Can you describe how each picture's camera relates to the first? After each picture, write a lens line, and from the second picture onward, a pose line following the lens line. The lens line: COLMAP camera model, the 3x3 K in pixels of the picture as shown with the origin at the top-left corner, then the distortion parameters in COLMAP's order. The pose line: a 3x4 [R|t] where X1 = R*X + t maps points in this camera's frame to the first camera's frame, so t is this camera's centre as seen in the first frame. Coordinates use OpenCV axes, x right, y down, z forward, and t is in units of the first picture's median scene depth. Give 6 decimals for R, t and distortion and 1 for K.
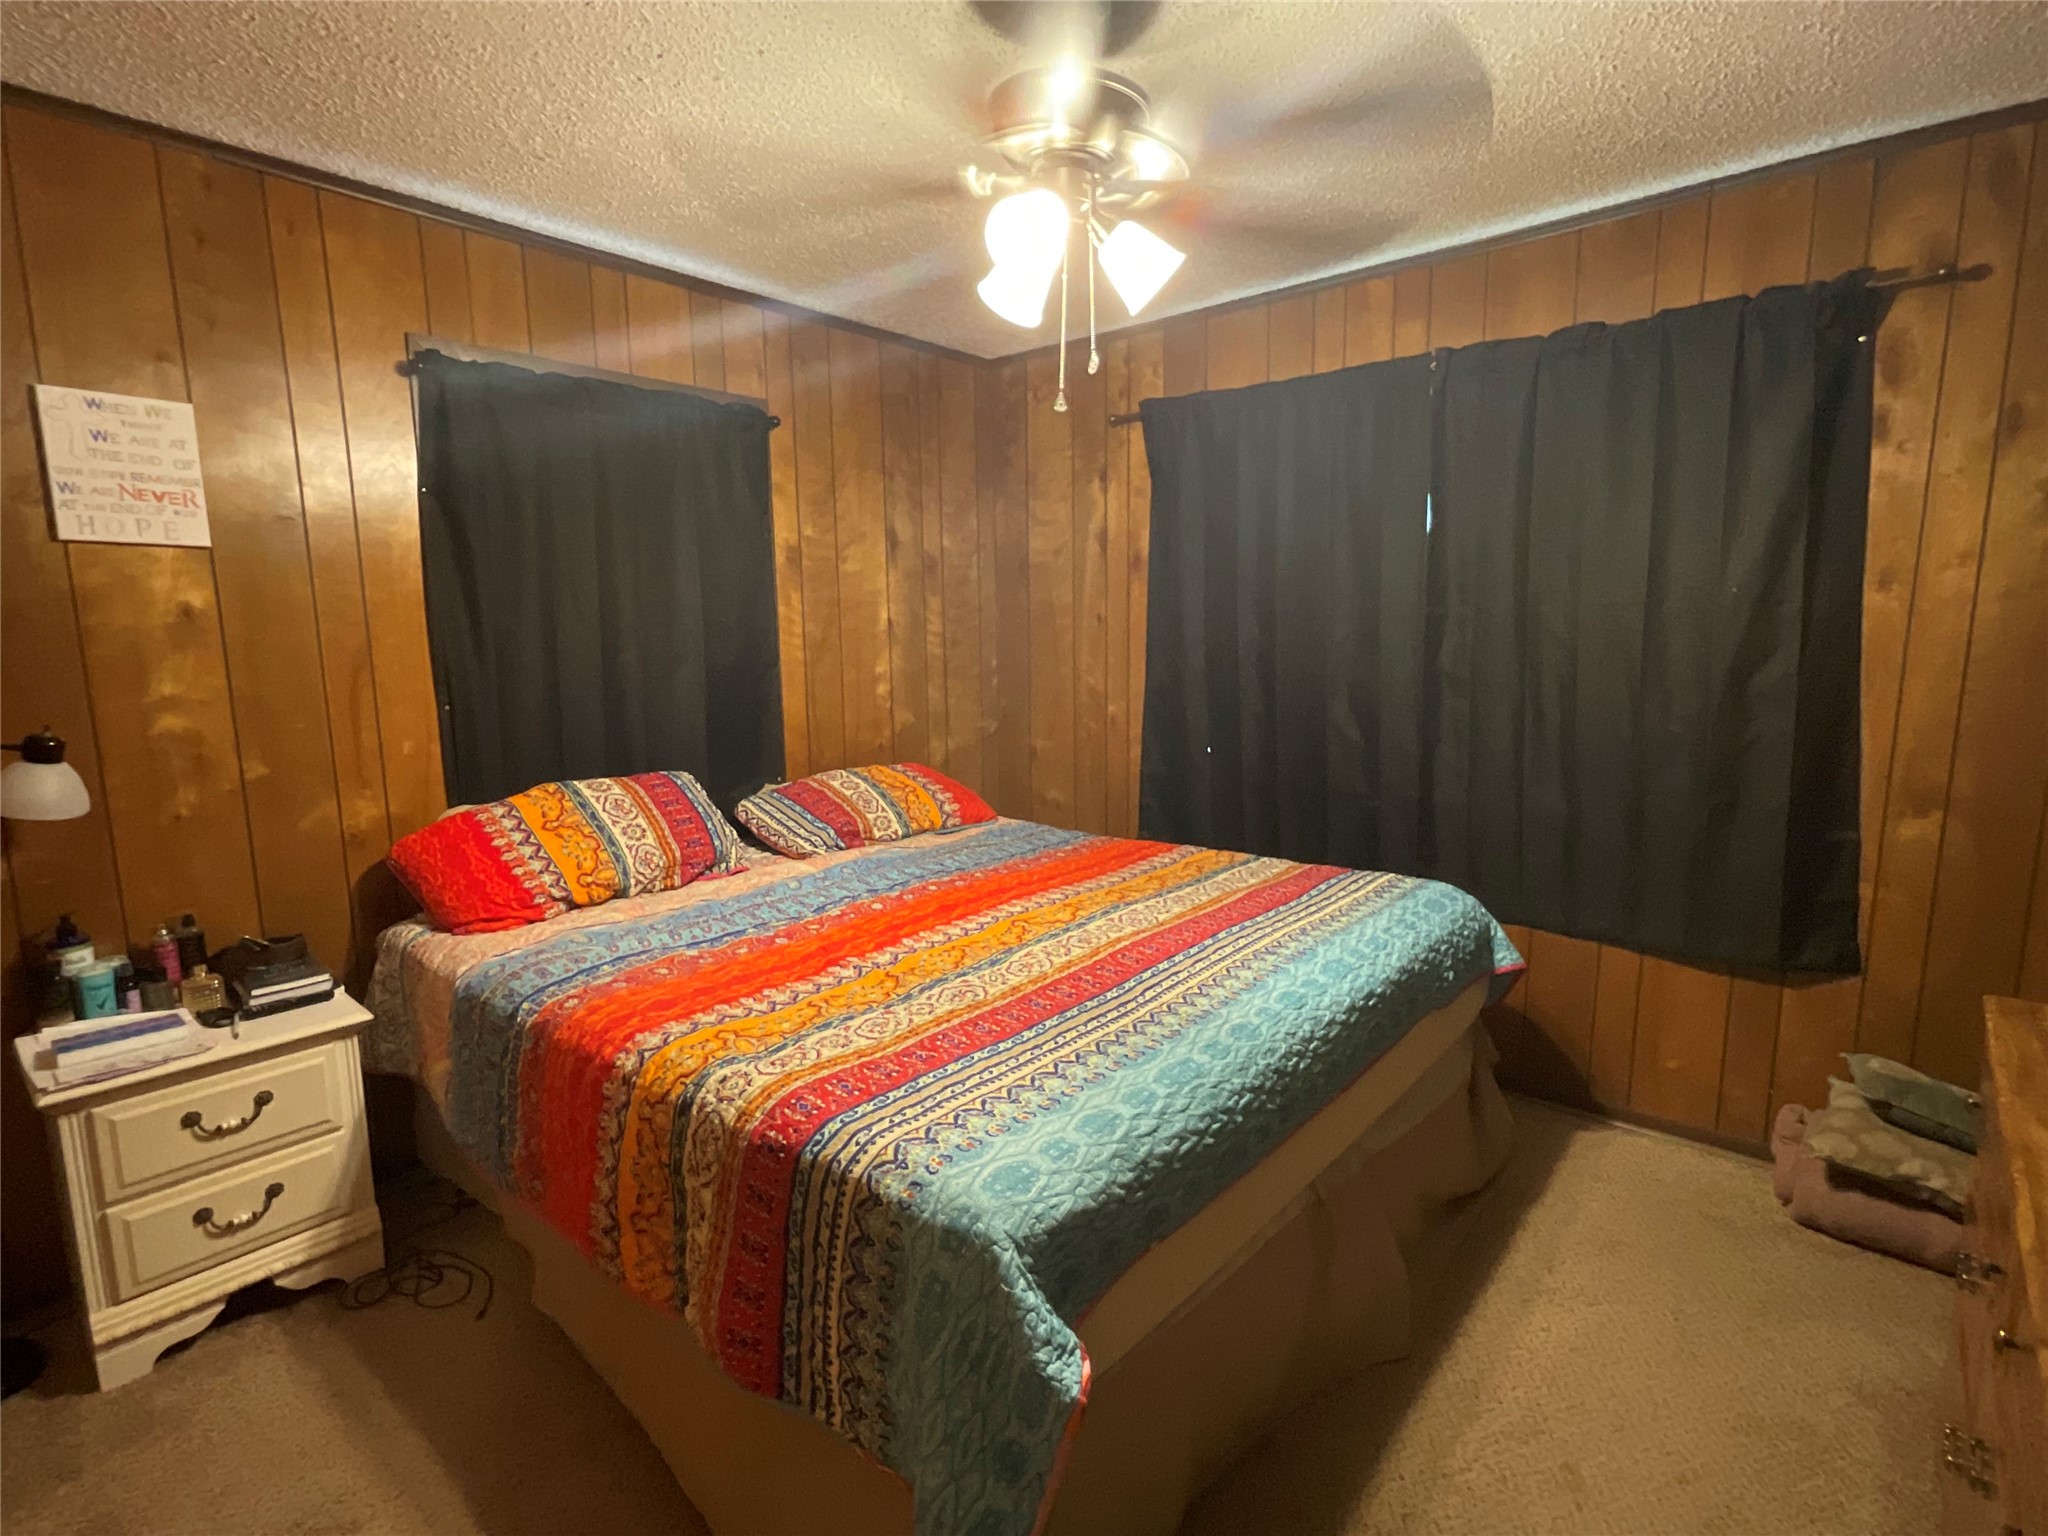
lens RADIAL K [[990.2, 0, 1028.8], [0, 990.2, 773.1], [0, 0, 1]] dist [-0.007087, 0.004028]
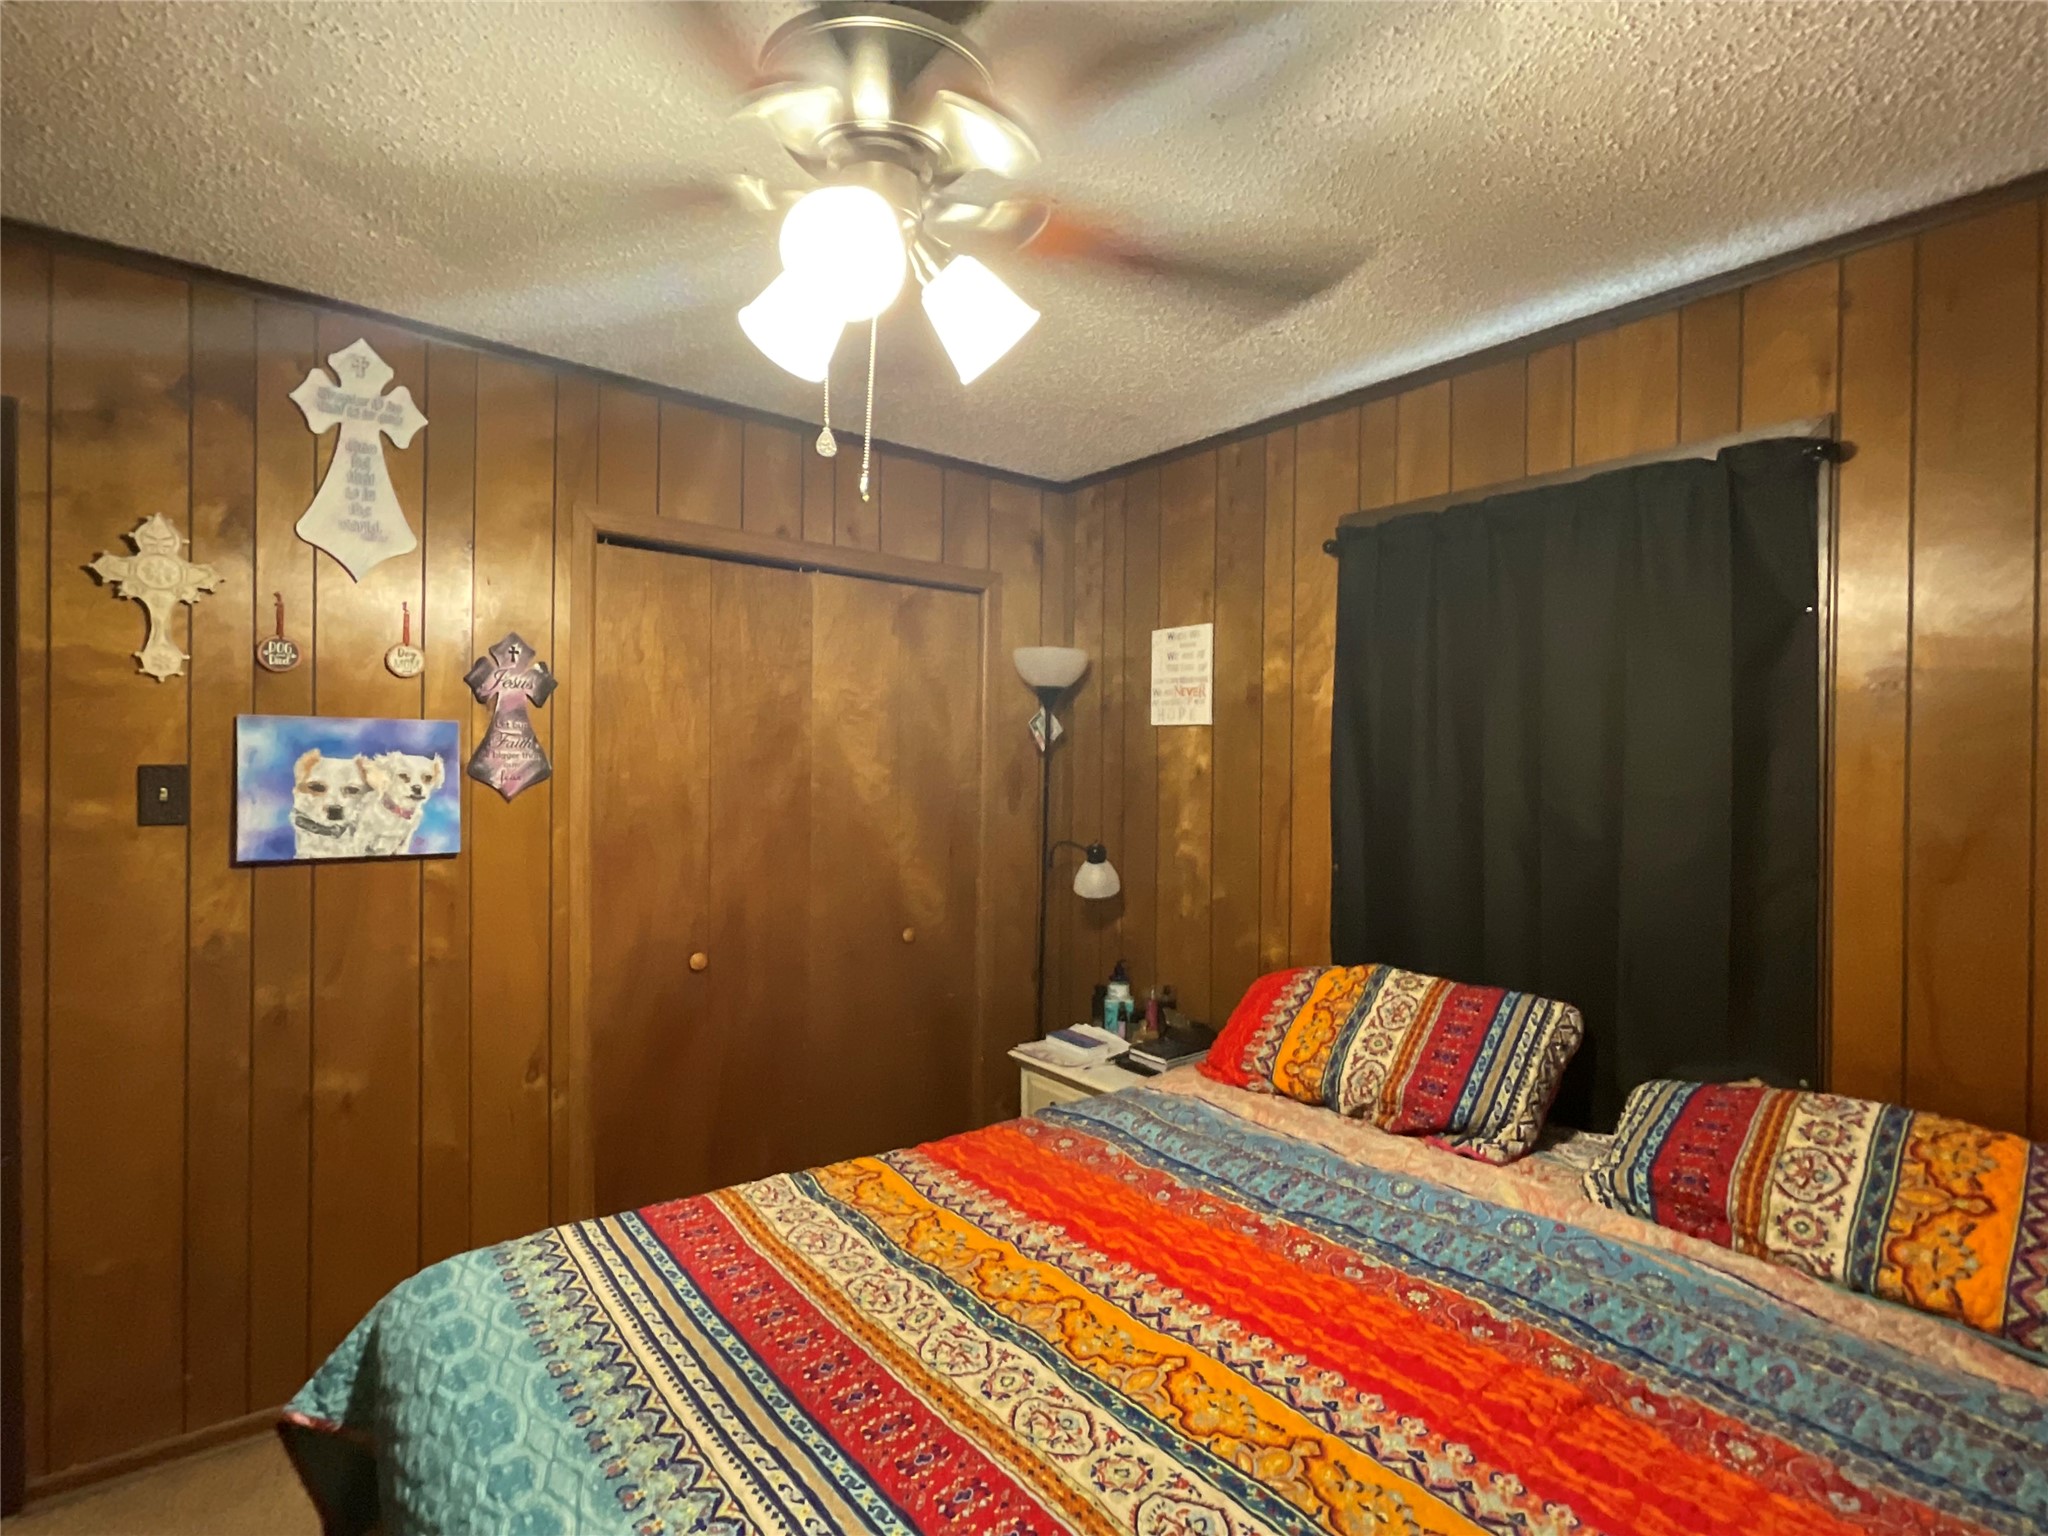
lens RADIAL K [[990.2, 0, 1022.8], [0, 990.2, 761.3], [0, 0, 1]] dist [-0.007087, 0.004028]
pose [[-0.178871, 0.004621, -0.983862, 0.500873], [-0.156839, 0.987068, 0.033150, -0.166440], [0.971291, 0.160237, -0.175833, 0.901963]]
